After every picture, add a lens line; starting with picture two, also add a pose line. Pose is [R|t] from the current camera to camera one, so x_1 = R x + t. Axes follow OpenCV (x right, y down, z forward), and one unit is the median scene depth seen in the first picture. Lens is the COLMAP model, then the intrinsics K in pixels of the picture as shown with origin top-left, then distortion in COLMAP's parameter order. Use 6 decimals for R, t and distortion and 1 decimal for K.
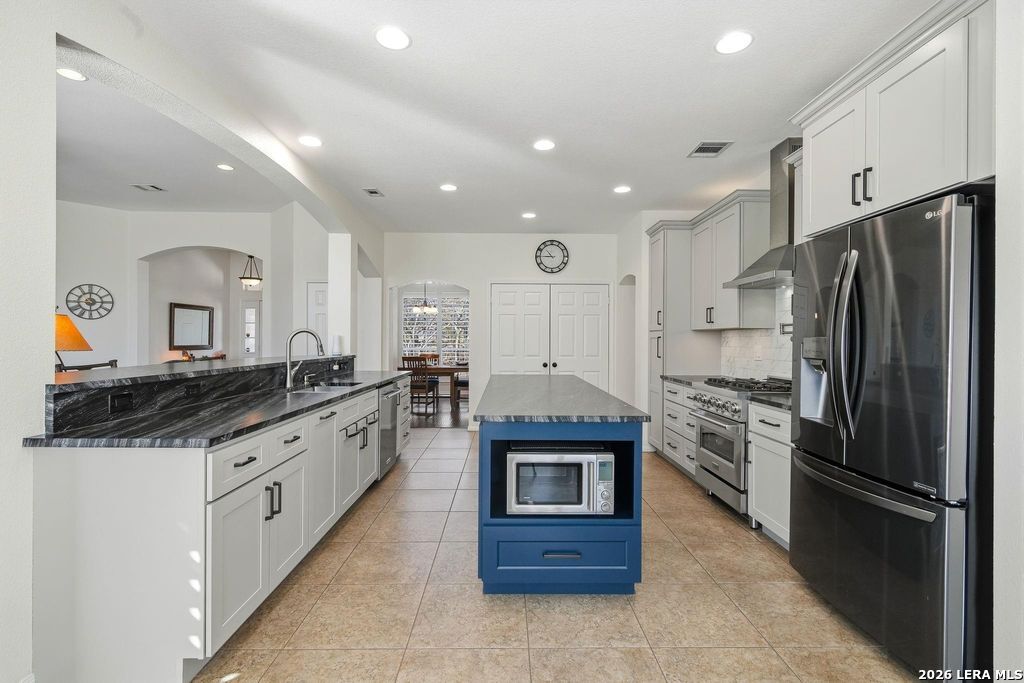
lens RADIAL K [[466.5, 0, 512.0], [0, 466.5, 341.5], [0, 0, 1]] dist [-0.000308, -0.000085]
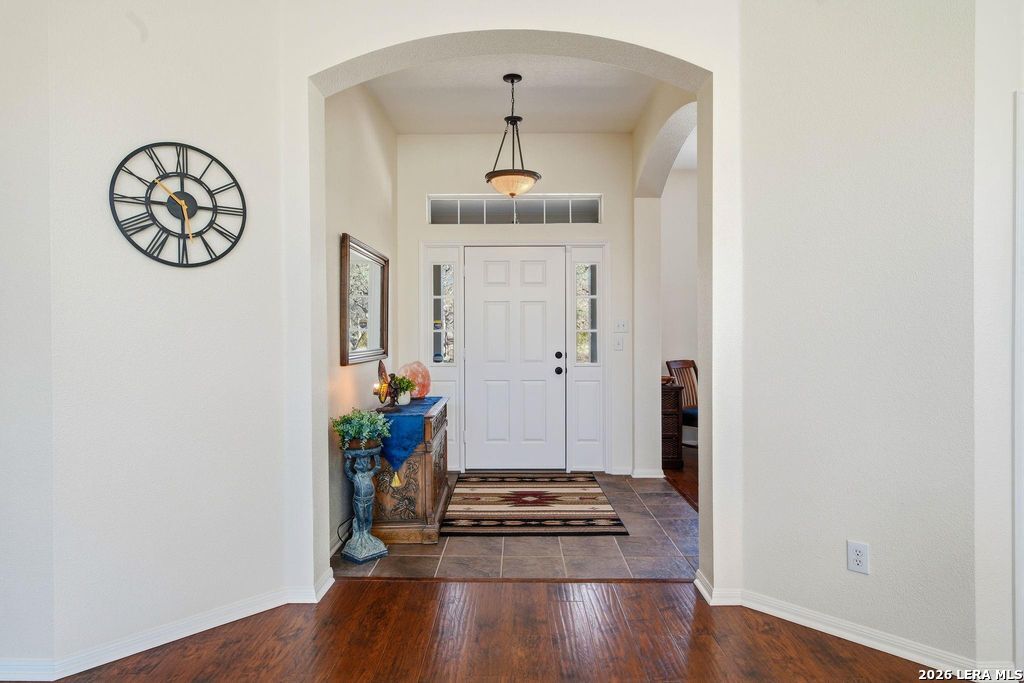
lens RADIAL K [[590.0, 0, 512.0], [0, 590.0, 341.5], [0, 0, 1]] dist [-0.001863, 0.000206]
pose [[0.999673, -0.006723, -0.024660, -0.716290], [0.006987, 0.999919, 0.010658, -0.003736], [0.024586, -0.010827, 0.999639, 0.662663]]
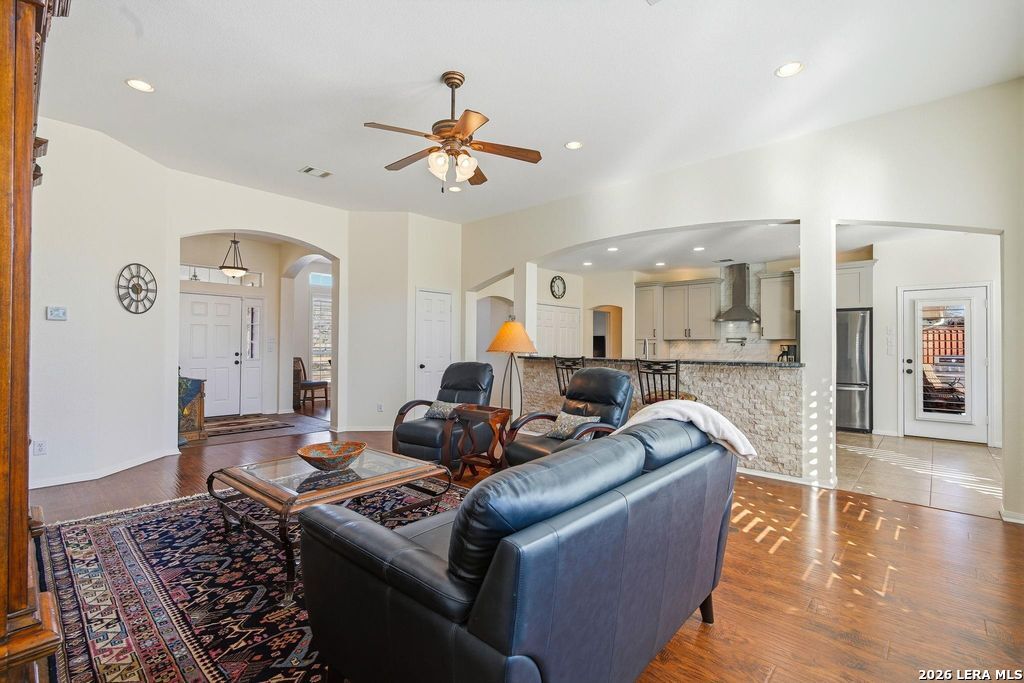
lens RADIAL K [[458.7, 0, 512.0], [0, 458.7, 341.5], [0, 0, 1]] dist [0.000463, 0.000162]
pose [[0.688957, 0.007100, 0.724767, -1.051595], [-0.001651, 0.999965, -0.008226, -0.000933], [-0.724800, 0.004471, 0.688945, 0.118769]]
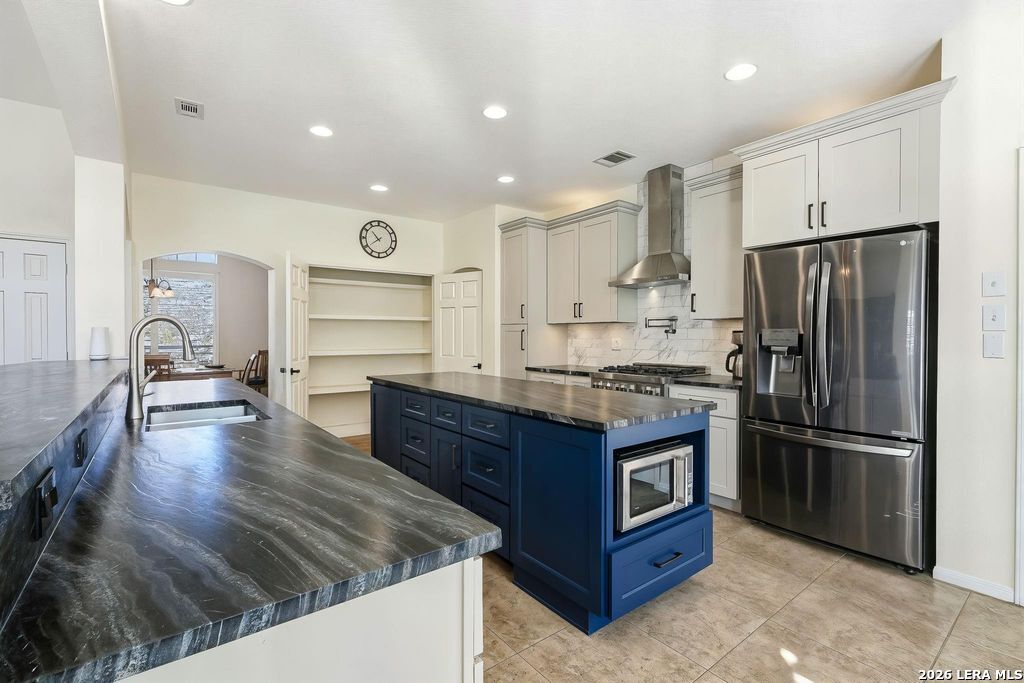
lens RADIAL K [[458.1, 0, 512.0], [0, 458.1, 341.5], [0, 0, 1]] dist [0.000013, 0.000025]
pose [[0.800881, -0.013199, 0.598677, -0.234402], [0.006404, 0.999889, 0.013478, 0.001175], [-0.598789, -0.006960, 0.800877, 0.152945]]
